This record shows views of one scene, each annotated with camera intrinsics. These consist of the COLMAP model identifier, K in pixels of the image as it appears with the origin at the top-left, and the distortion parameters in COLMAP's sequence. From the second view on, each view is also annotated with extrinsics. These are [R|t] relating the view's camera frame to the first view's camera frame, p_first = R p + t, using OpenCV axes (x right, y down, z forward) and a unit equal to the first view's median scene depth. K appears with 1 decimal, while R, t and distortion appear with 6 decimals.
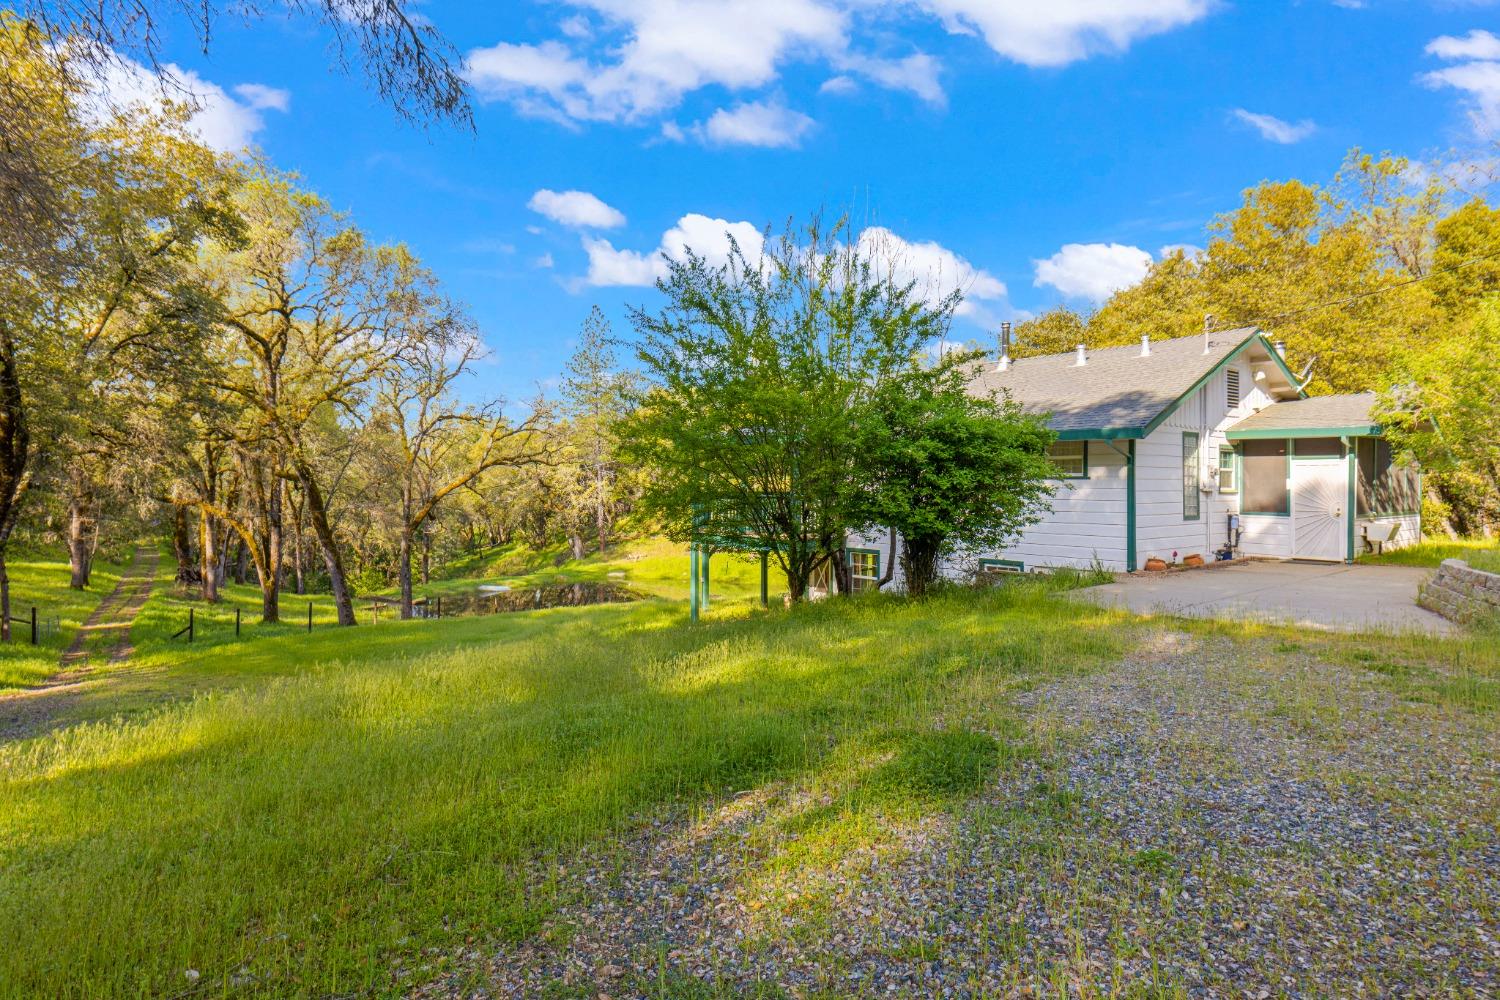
lens RADIAL K [[898.5, 0, 748.8], [0, 898.5, 495.2], [0, 0, 1]] dist [-0.001732, -0.000729]
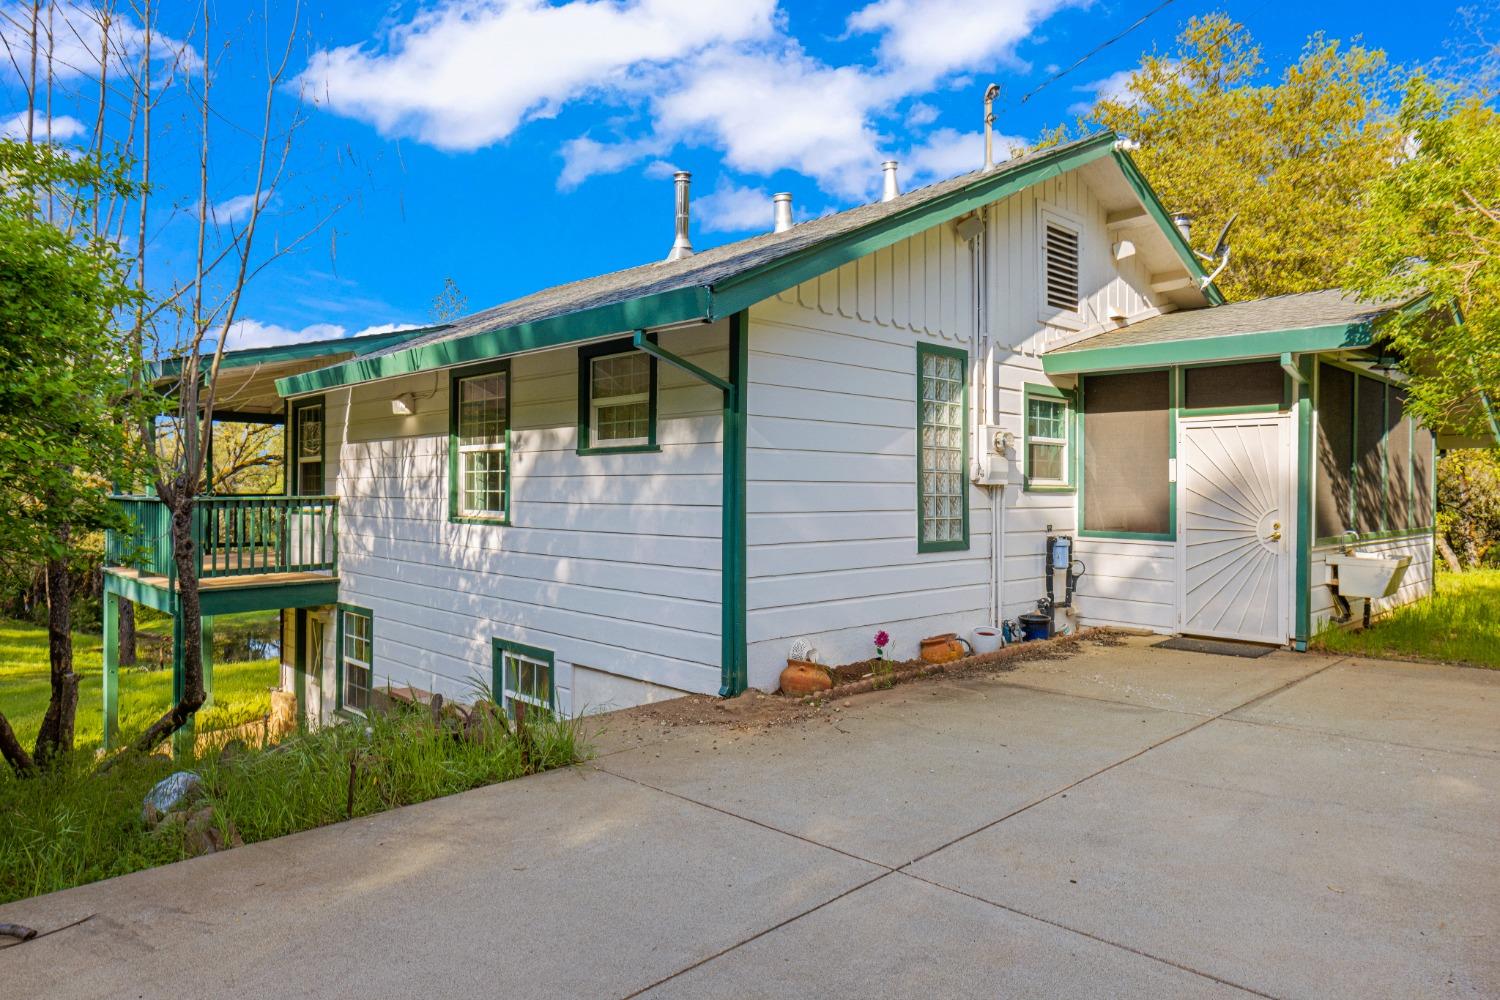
lens RADIAL K [[940.1, 0, 761.9], [0, 940.1, 505.3], [0, 0, 1]] dist [-0.002398, -0.000573]
pose [[0.998443, 0.001044, 0.055776, 0.364168], [-0.000970, 0.999999, -0.001345, 0.005758], [-0.055777, 0.001289, 0.998442, 0.532122]]
